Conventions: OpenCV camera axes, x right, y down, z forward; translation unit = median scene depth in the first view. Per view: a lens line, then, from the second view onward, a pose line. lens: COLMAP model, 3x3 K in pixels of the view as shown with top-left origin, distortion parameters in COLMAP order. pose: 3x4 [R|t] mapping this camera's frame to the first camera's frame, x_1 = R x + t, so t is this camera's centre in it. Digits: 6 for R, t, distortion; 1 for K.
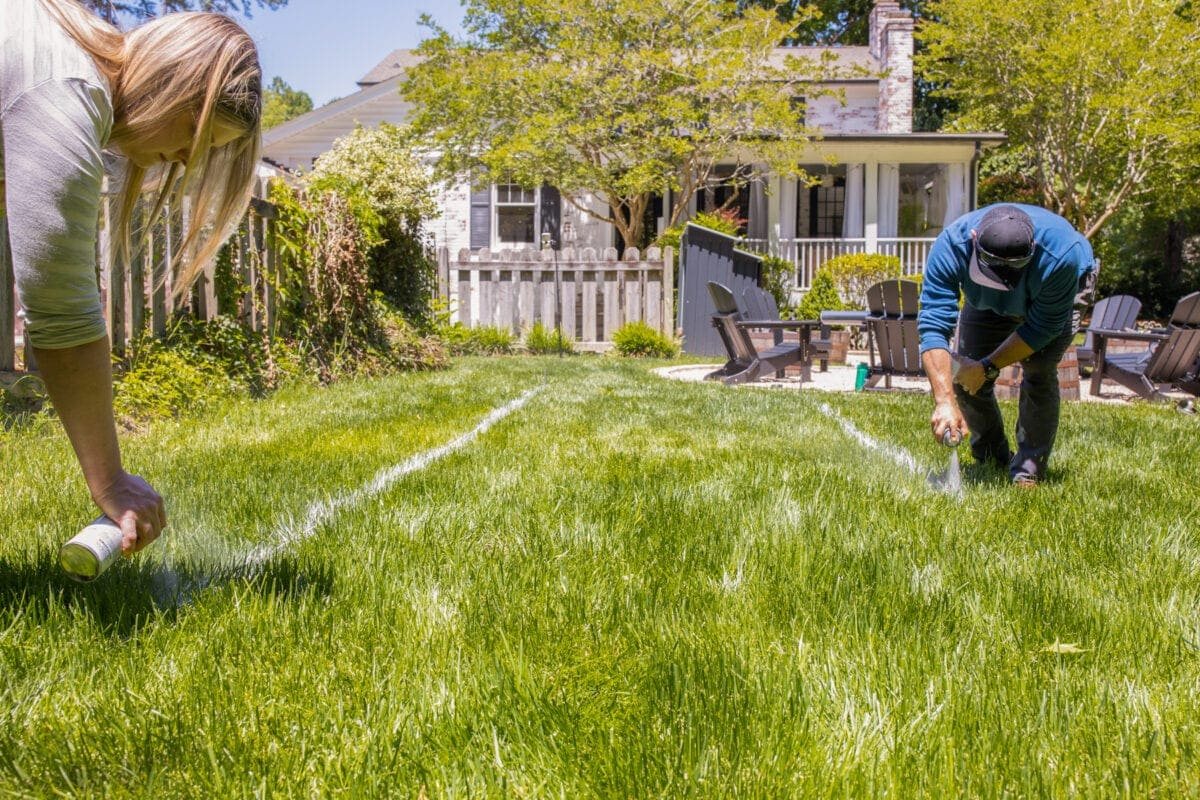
lens RADIAL K [[1257.1, 0, 600.0], [0, 1257.1, 400.0], [0, 0, 1]] dist [0.008909, -0.022158]
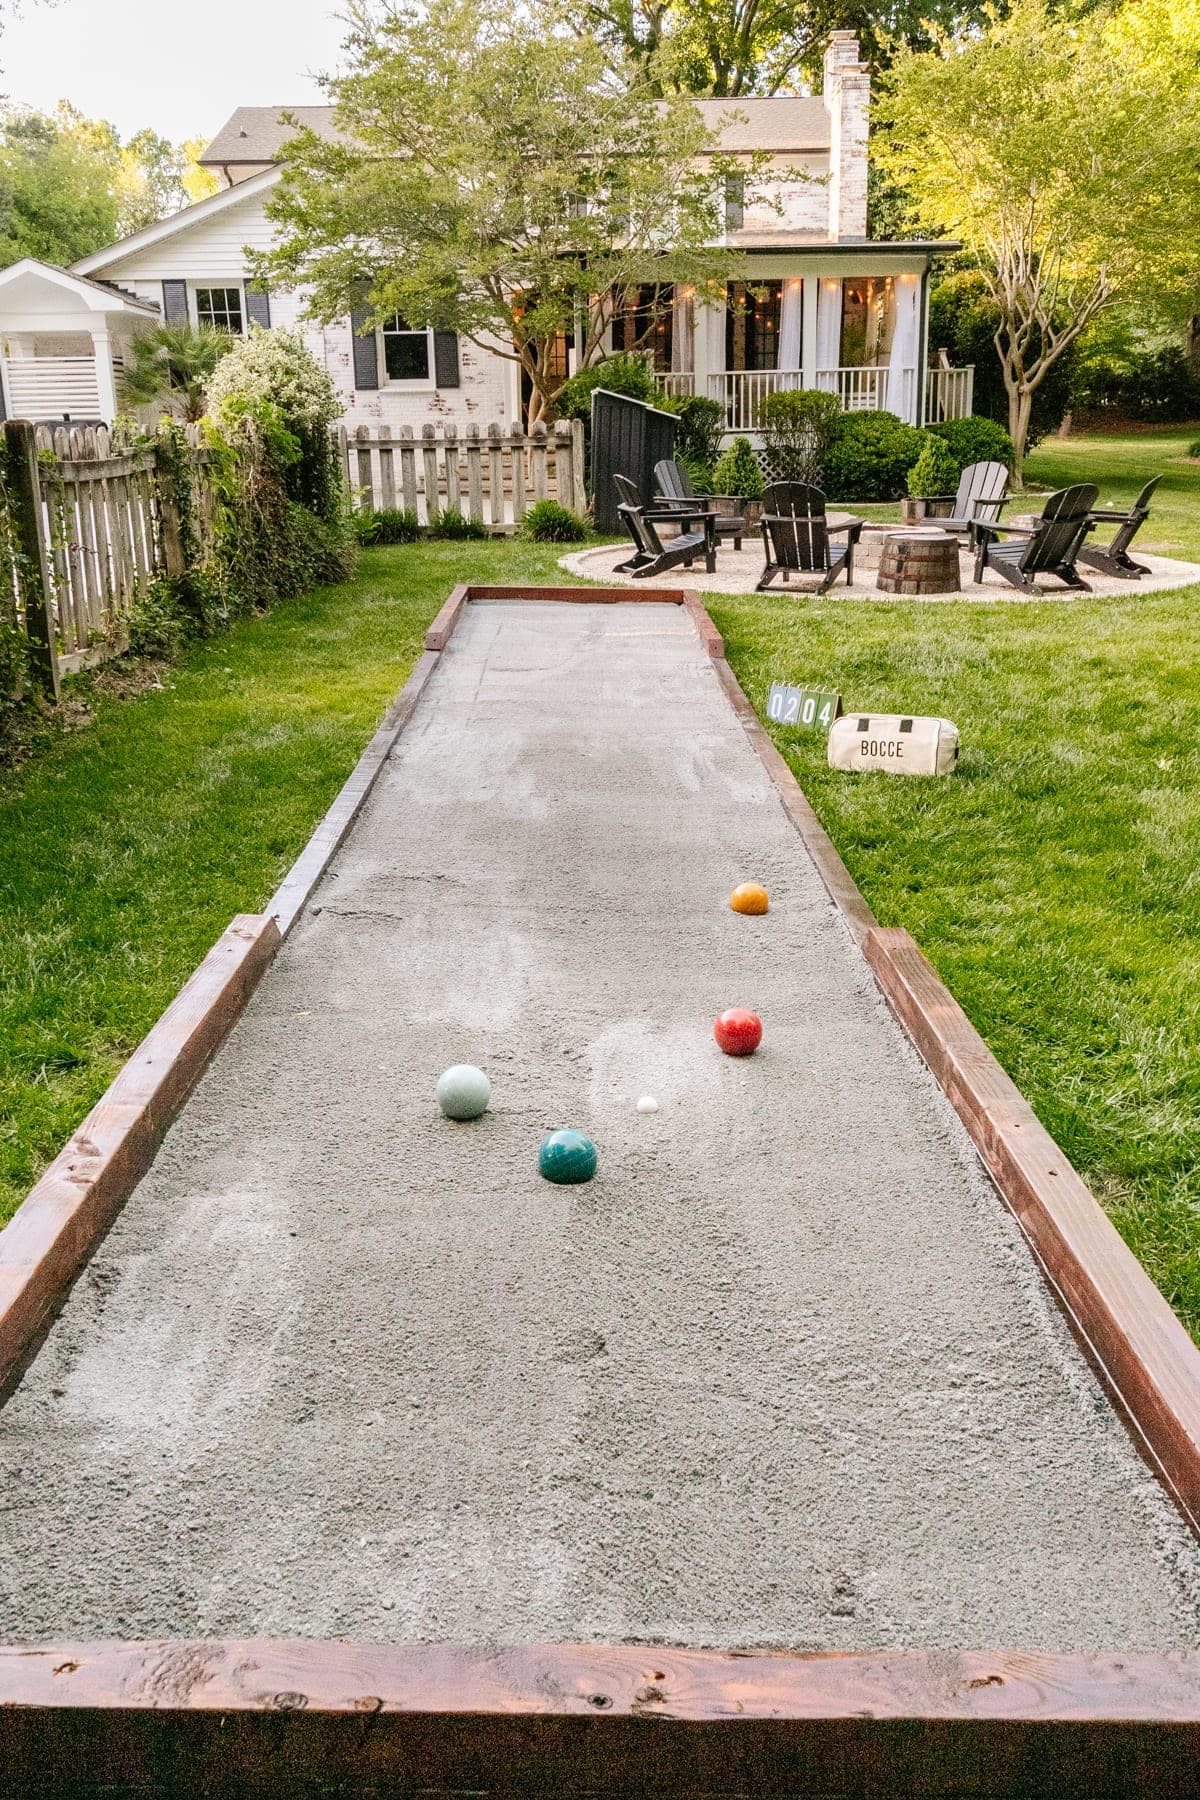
lens RADIAL K [[1615.7, 0, 600.0], [0, 1615.7, 900.0], [0, 0, 1]] dist [0.005102, 0.007106]
pose [[0.998189, -0.037717, 0.046853, 0.000455], [0.025516, 0.970932, 0.237990, -0.041880], [-0.054468, -0.236363, 0.970137, -0.200671]]
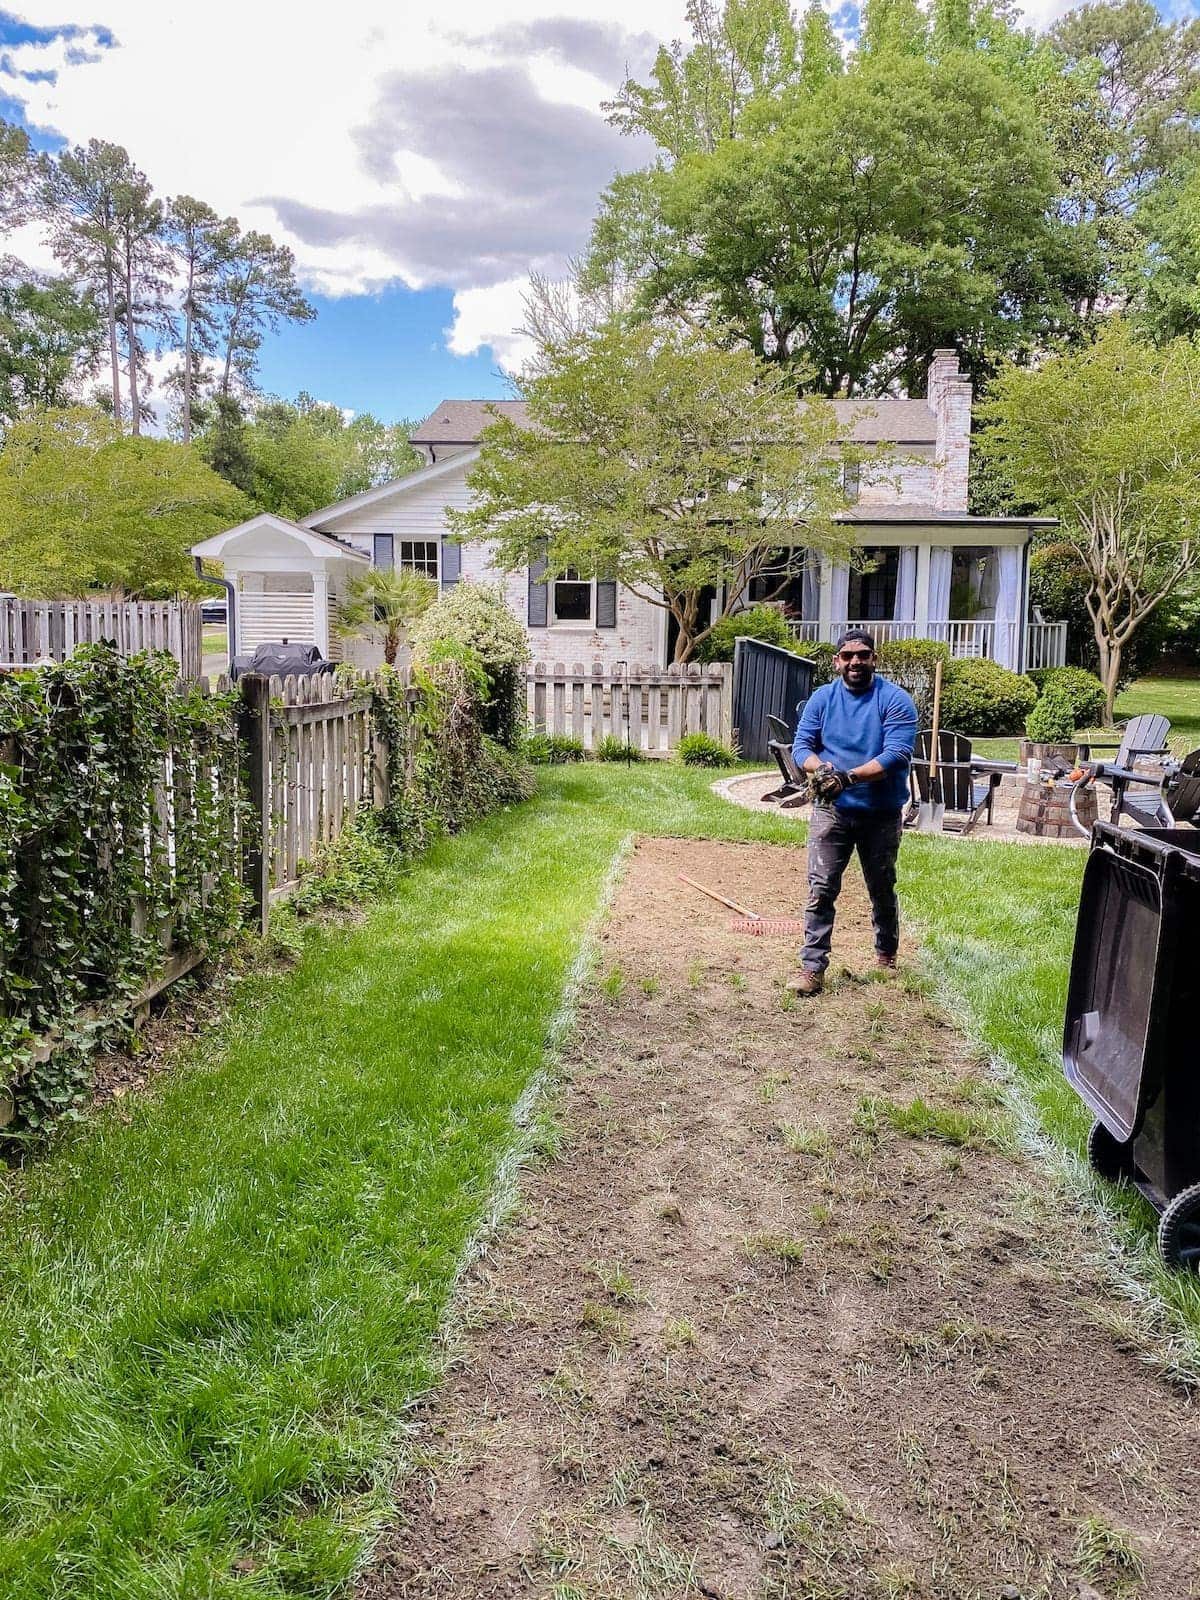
lens RADIAL K [[1347.0, 0, 594.9], [0, 1347.0, 784.0], [0, 0, 1]] dist [0.220739, -0.615219]
pose [[0.999662, 0.013008, -0.022504, -0.023693], [-0.011756, 0.998421, 0.054923, -0.057069], [0.023183, -0.054640, 0.998237, -0.126376]]
